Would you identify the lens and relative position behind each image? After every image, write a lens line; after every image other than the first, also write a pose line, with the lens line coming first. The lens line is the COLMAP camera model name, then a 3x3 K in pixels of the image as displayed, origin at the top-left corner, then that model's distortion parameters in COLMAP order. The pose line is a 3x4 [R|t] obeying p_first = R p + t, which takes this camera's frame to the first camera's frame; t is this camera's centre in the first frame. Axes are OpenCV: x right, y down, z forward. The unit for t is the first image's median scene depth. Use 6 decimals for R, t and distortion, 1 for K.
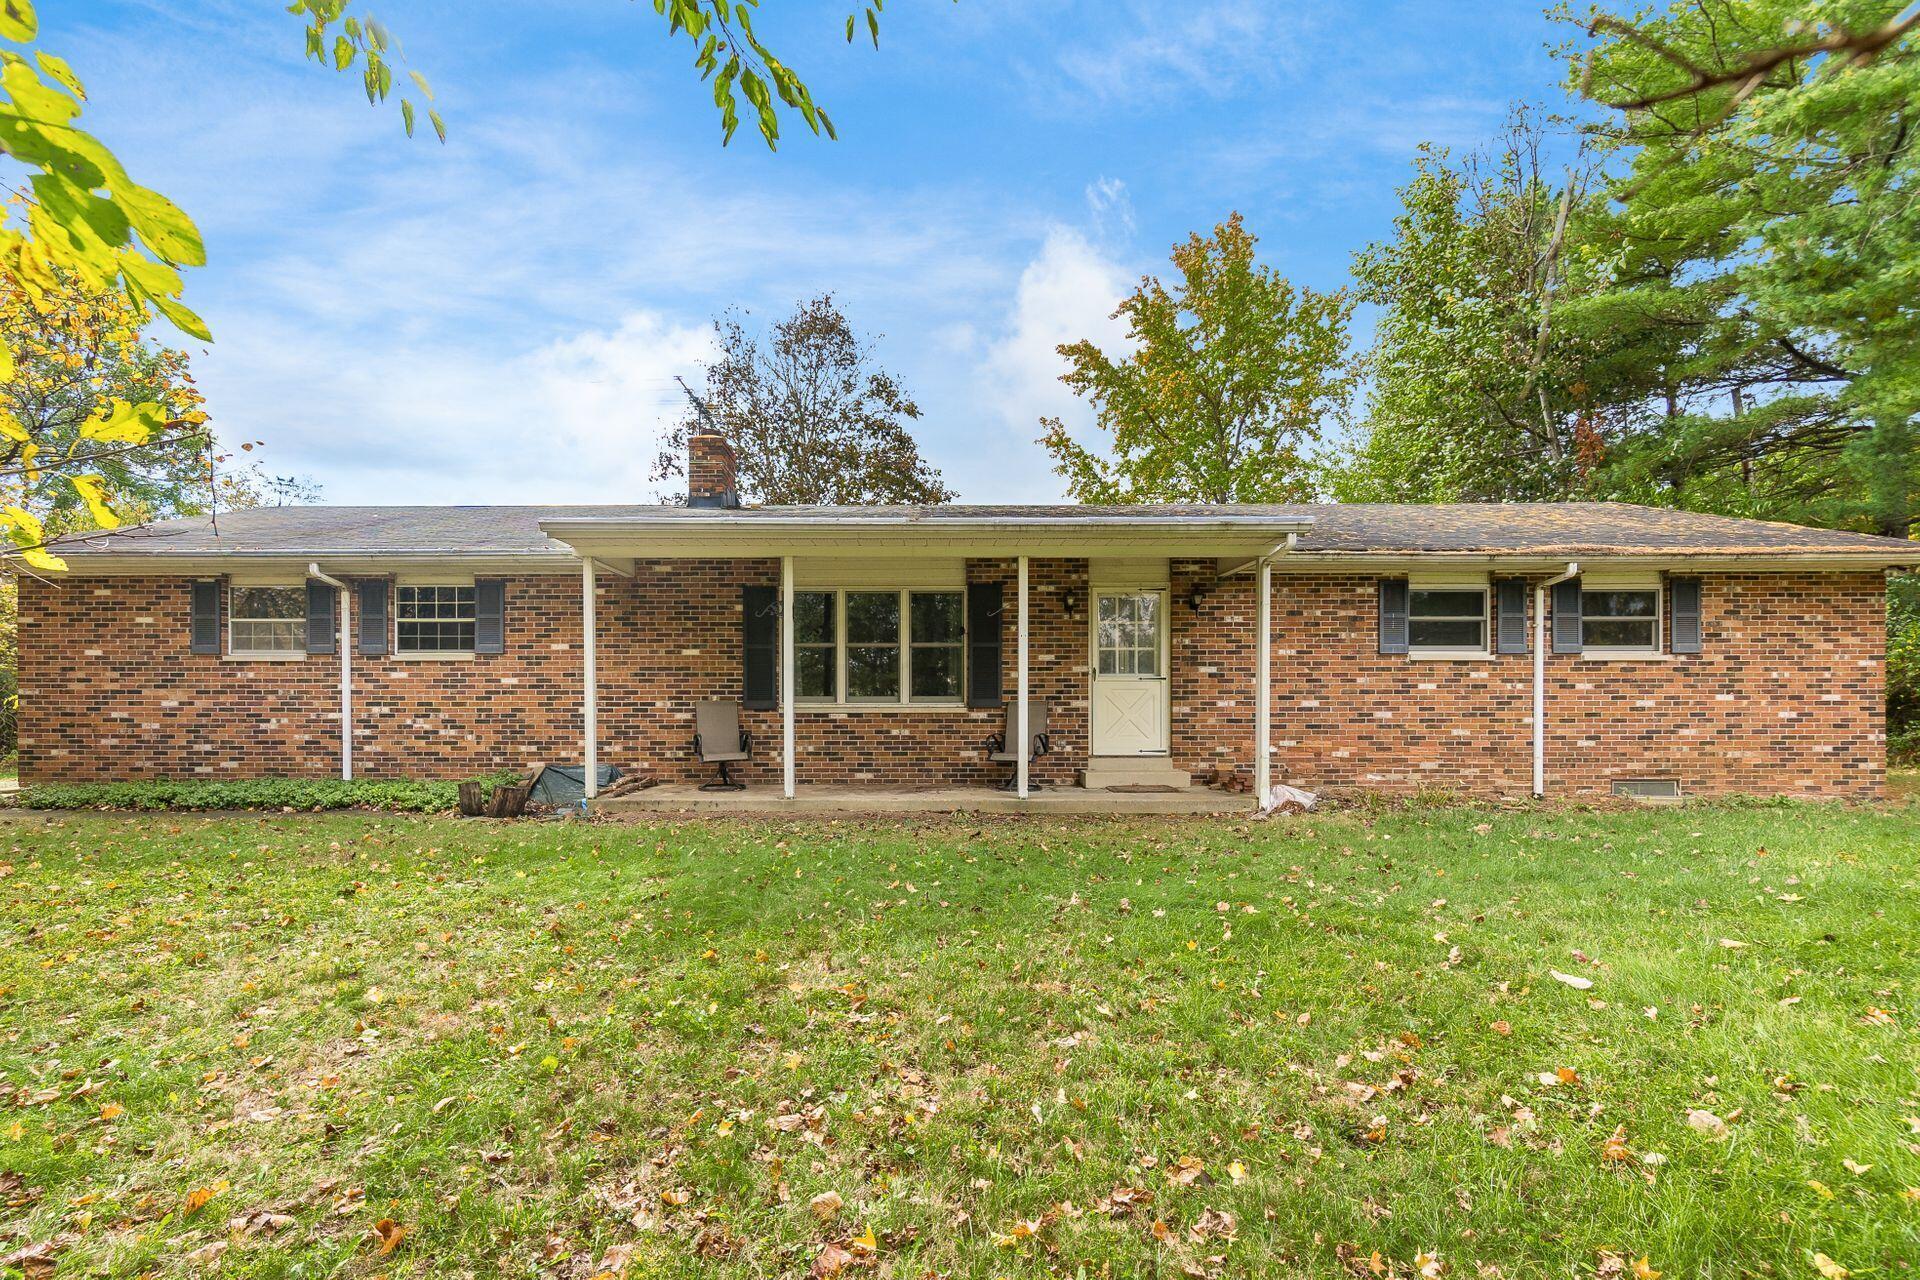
lens RADIAL K [[786.9, 0, 960.0], [0, 786.9, 618.0], [0, 0, 1]] dist [-0.001499, -0.000120]
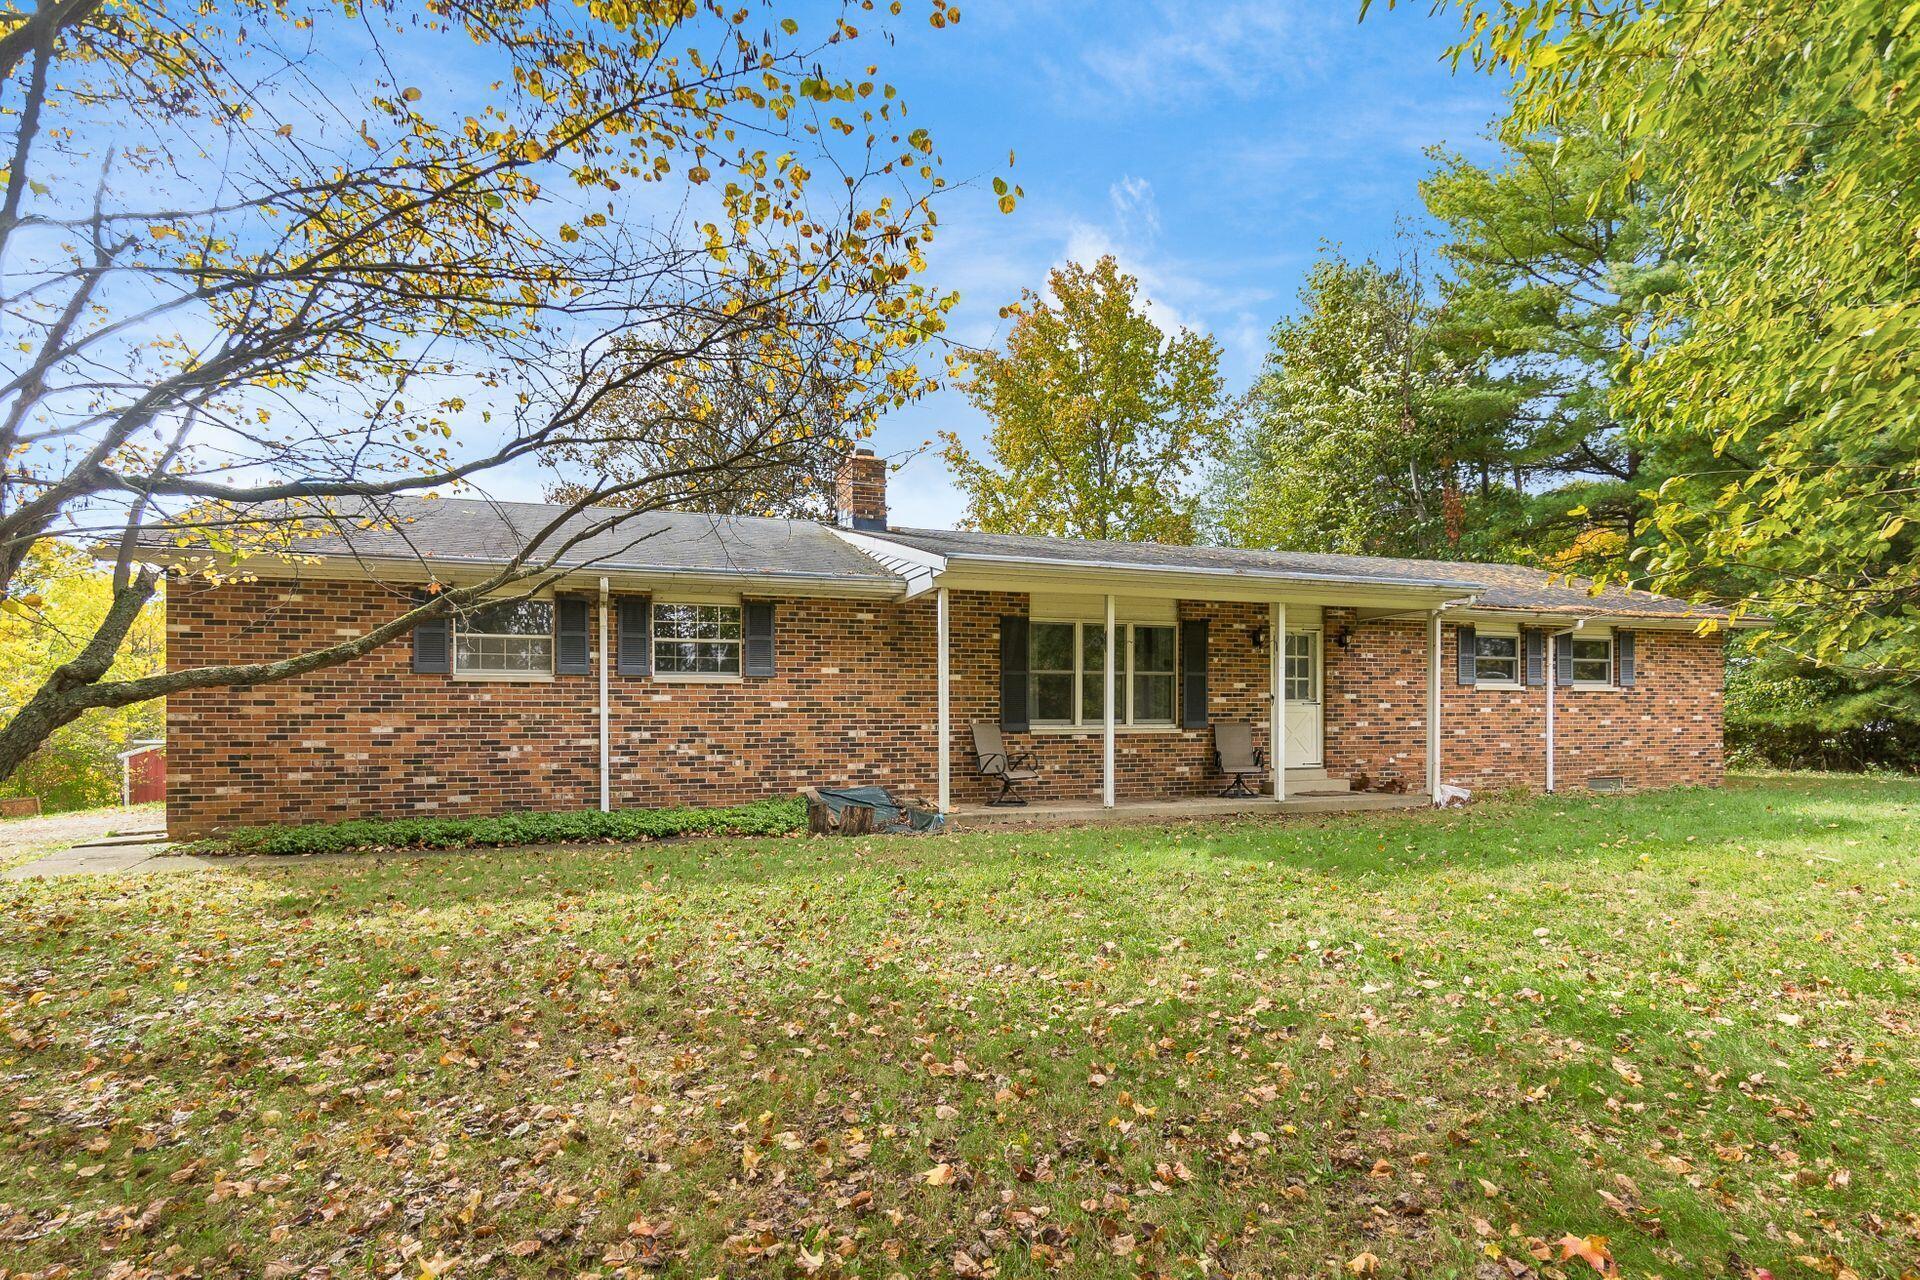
lens RADIAL K [[931.4, 0, 965.8], [0, 931.4, 608.1], [0, 0, 1]] dist [-0.001033, -0.000289]
pose [[0.943634, 0.035929, 0.329036, -0.739979], [-0.025846, 0.999054, -0.034969, -0.005758], [-0.329981, 0.024494, 0.943670, -0.179198]]
